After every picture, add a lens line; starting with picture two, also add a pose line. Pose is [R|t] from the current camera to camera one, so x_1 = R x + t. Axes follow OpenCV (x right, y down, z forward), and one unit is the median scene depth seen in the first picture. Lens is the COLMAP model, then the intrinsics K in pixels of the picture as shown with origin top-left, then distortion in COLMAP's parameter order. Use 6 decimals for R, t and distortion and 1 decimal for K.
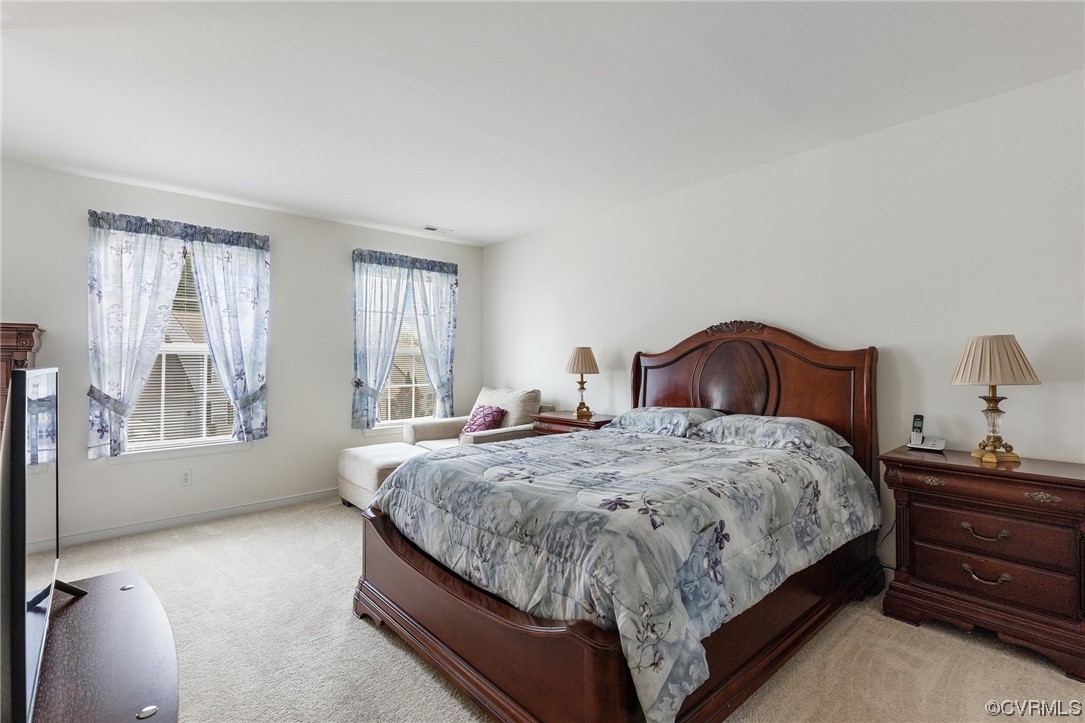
lens RADIAL K [[496.8, 0, 512.2], [0, 496.8, 361.6], [0, 0, 1]] dist [0.012948, -0.000741]
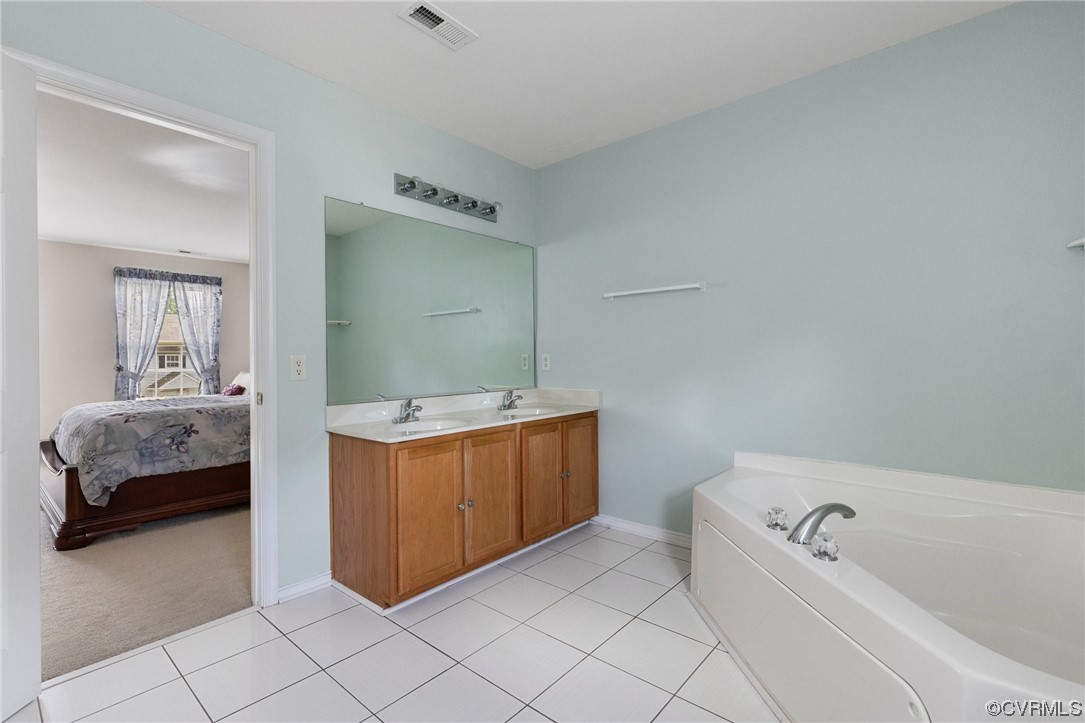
lens RADIAL K [[496.8, 0, 542.2], [0, 496.8, 359.5], [0, 0, 1]] dist [0.012948, -0.000741]
pose [[0.988202, -0.005495, 0.153058, 0.583285], [0.005179, 0.999984, 0.002463, 0.022030], [-0.153069, -0.001642, 0.988214, -0.475867]]
